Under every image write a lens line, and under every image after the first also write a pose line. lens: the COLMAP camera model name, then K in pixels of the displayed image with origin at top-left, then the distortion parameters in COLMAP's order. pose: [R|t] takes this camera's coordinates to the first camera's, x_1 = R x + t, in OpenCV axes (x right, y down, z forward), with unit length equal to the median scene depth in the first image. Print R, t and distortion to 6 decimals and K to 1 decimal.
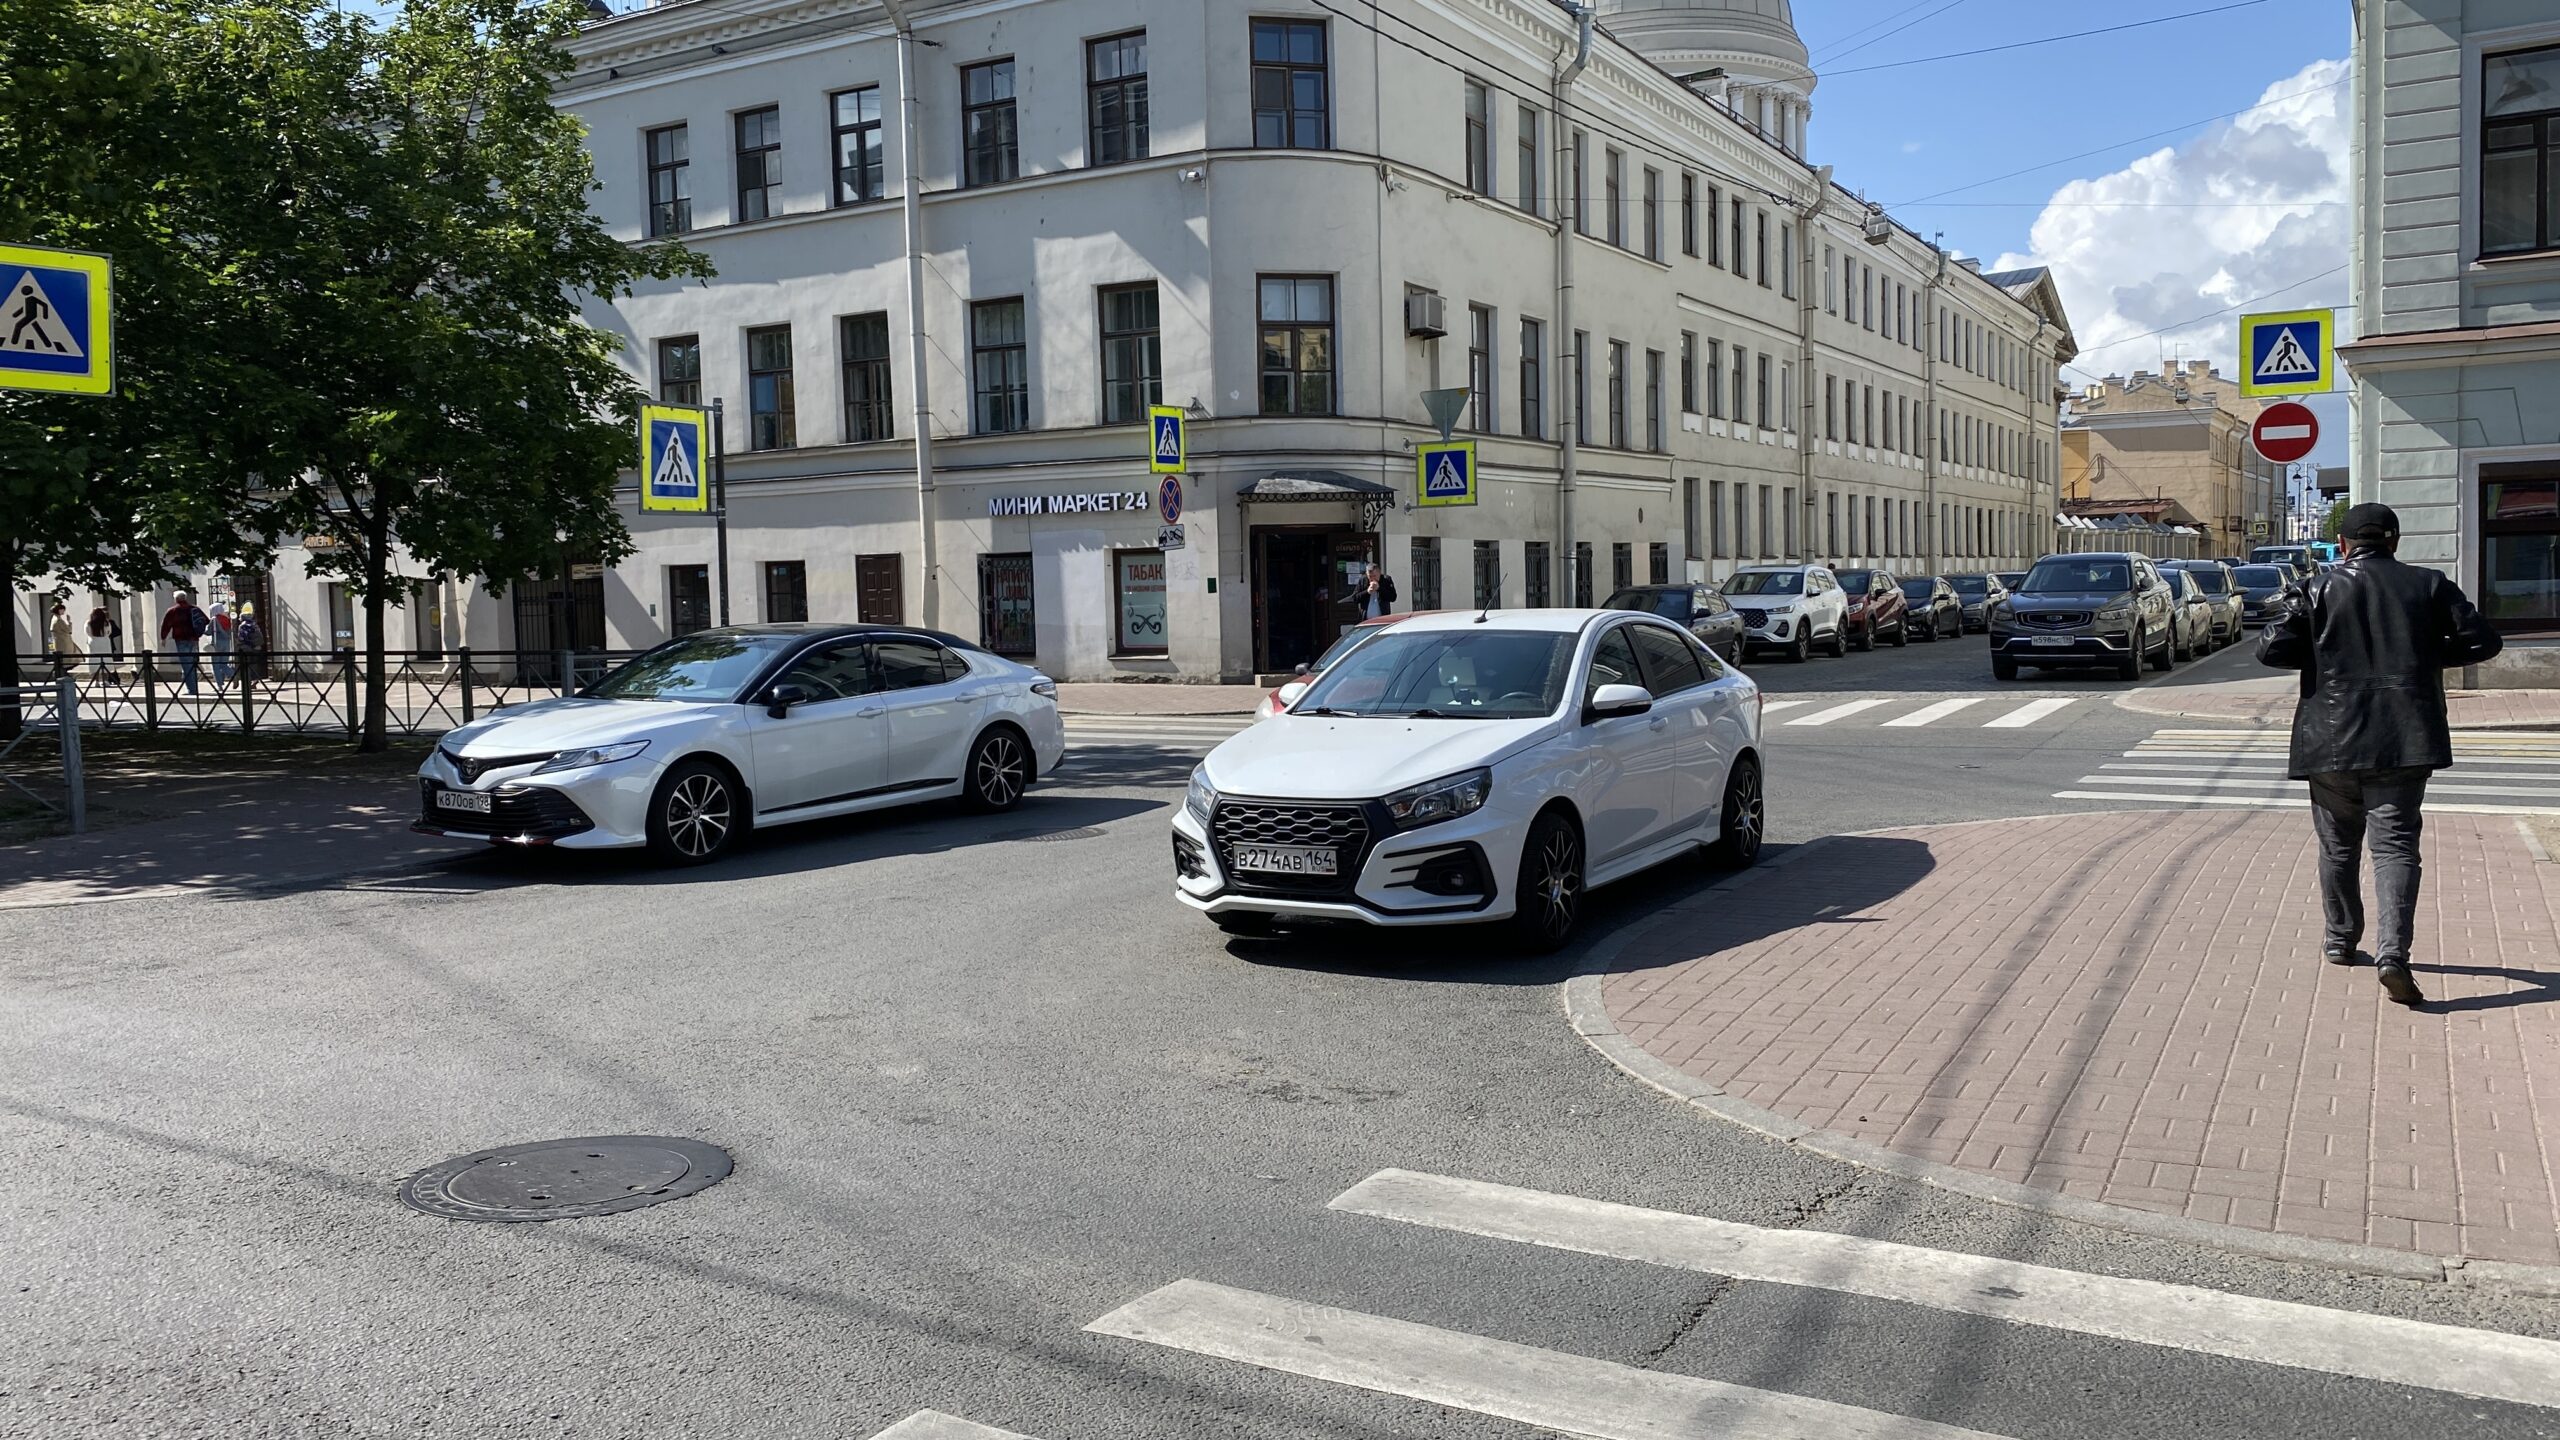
lens RADIAL K [[1945.8, 0, 1278.9], [0, 1945.8, 713.2], [0, 0, 1]] dist [-0.002937, 0.004862]
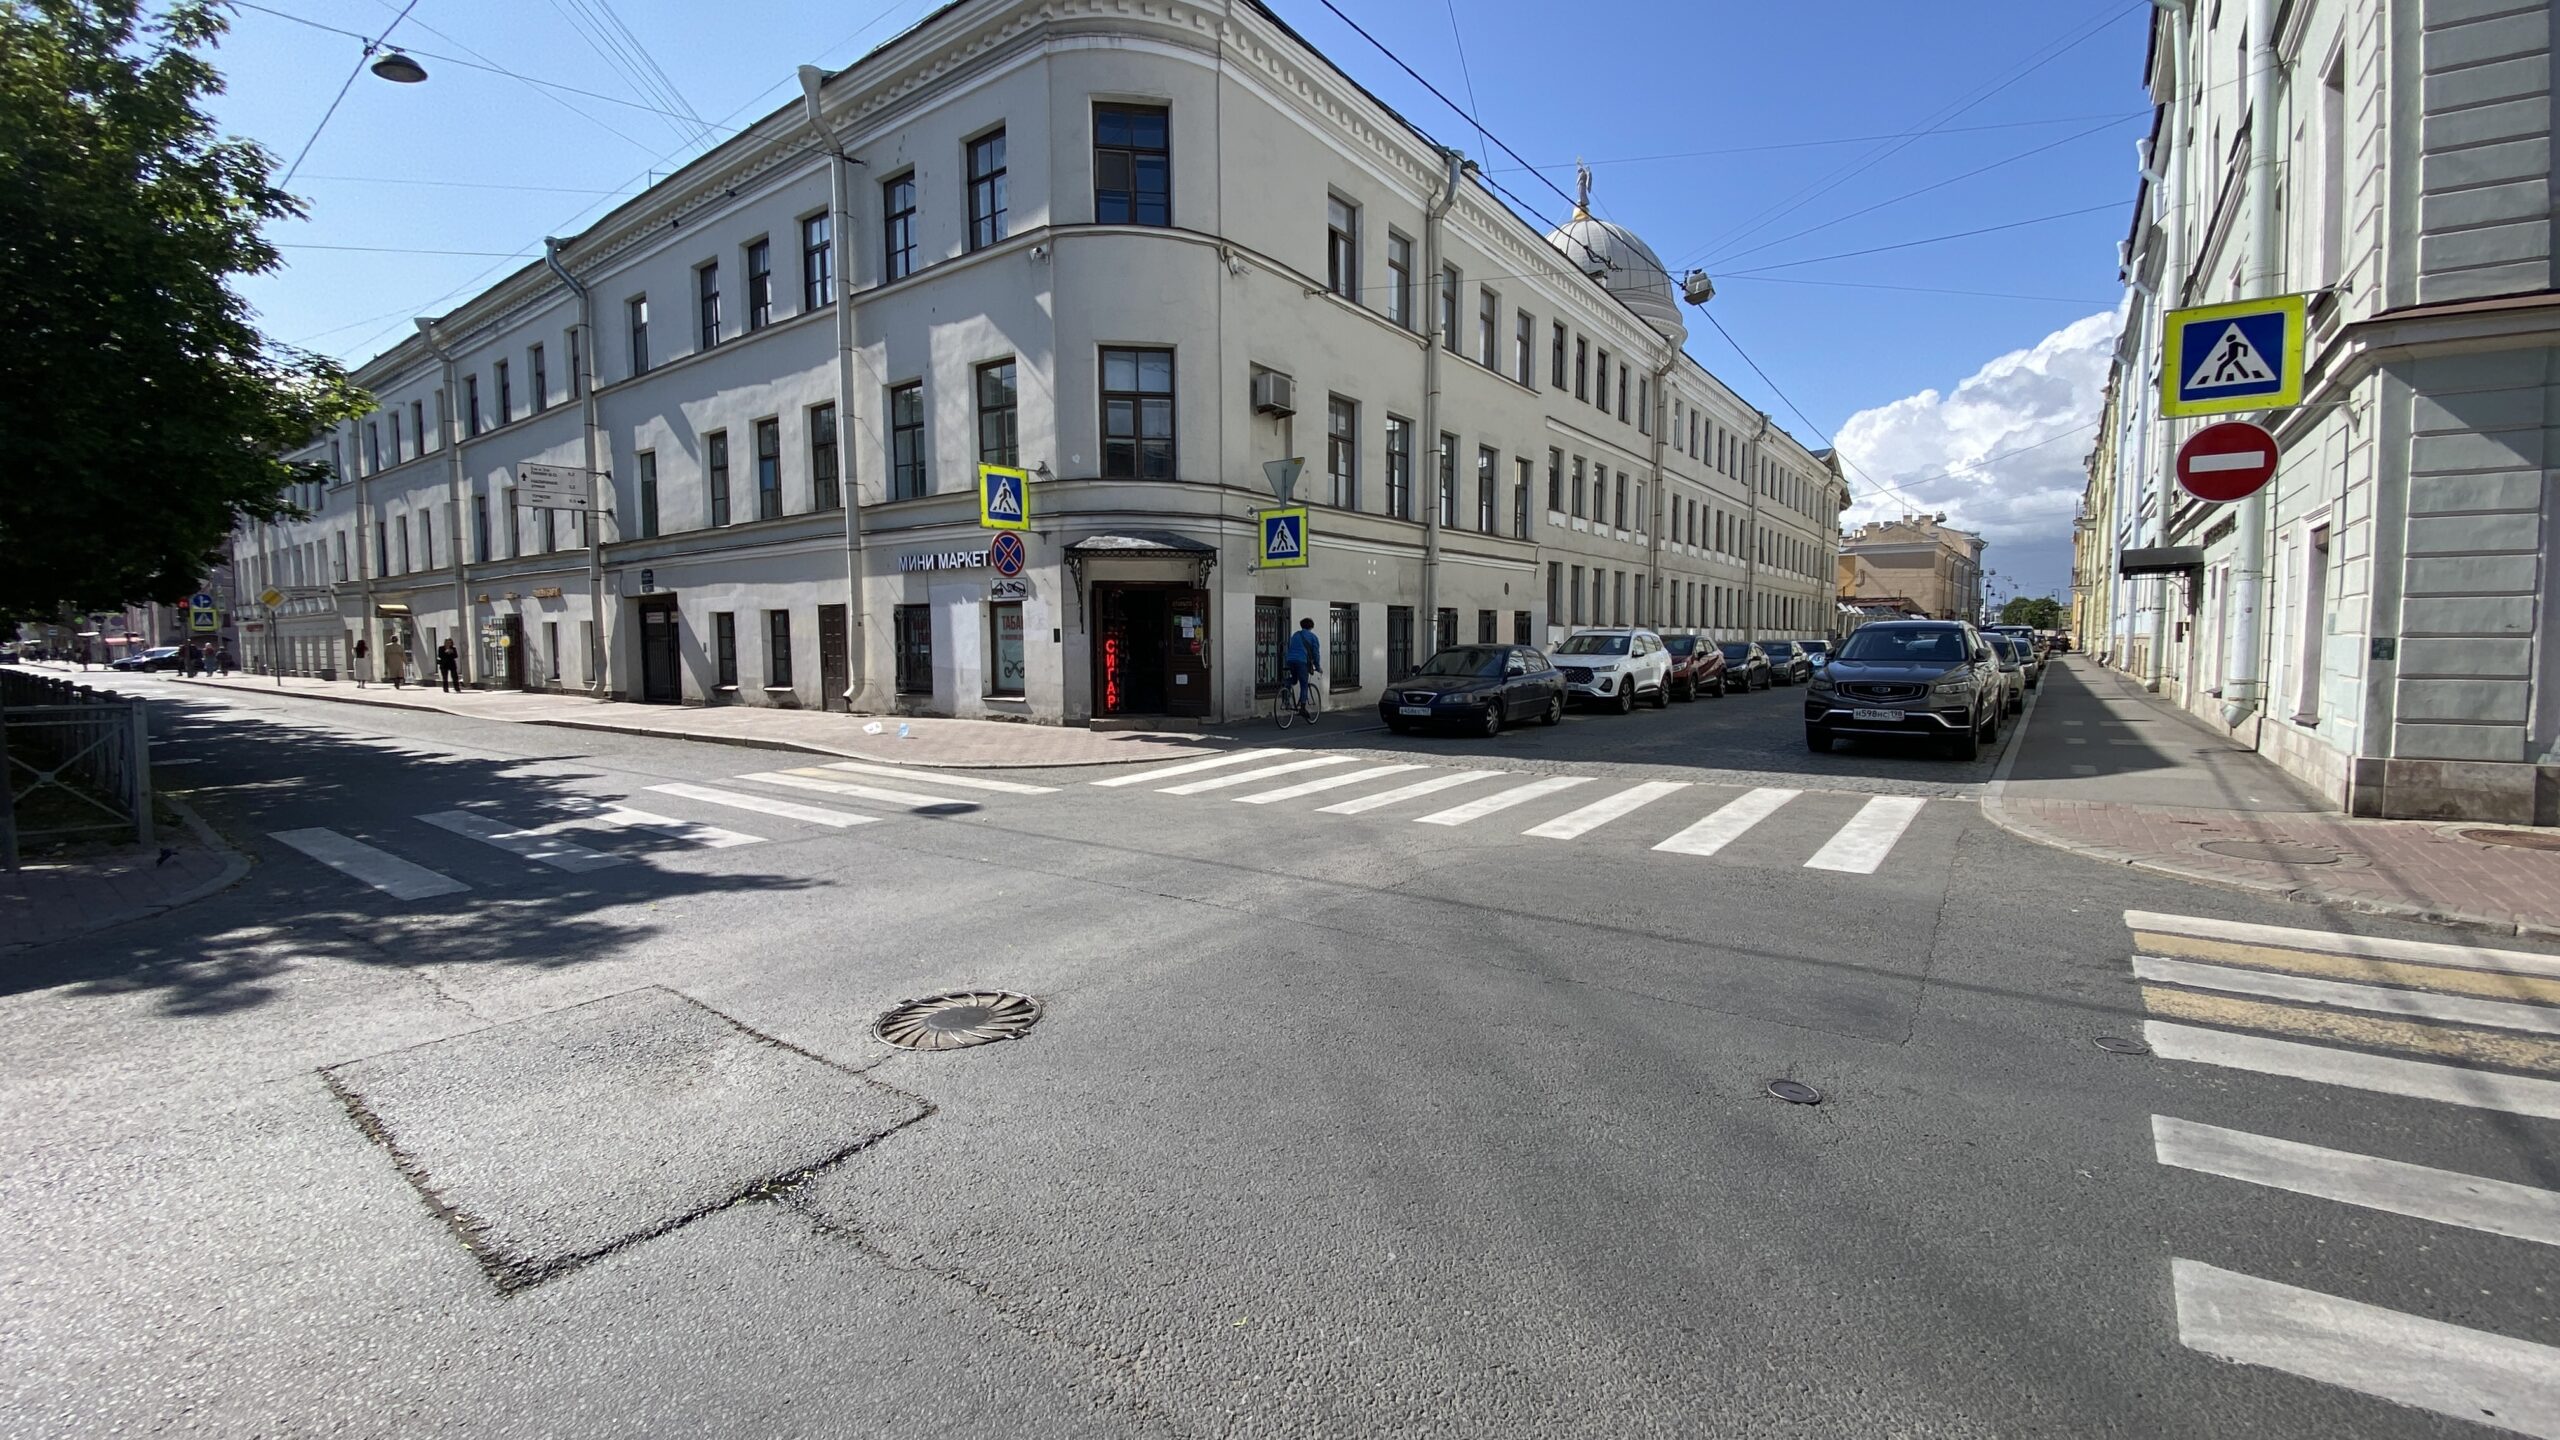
lens RADIAL K [[1014.1, 0, 1278.9], [0, 1014.1, 720.1], [0, 0, 1]] dist [-0.004066, -0.003851]
pose [[0.993432, 0.030251, -0.110351, 0.143791], [-0.028756, 0.999472, 0.015116, -0.028210], [0.110750, -0.011843, 0.993778, 0.417137]]
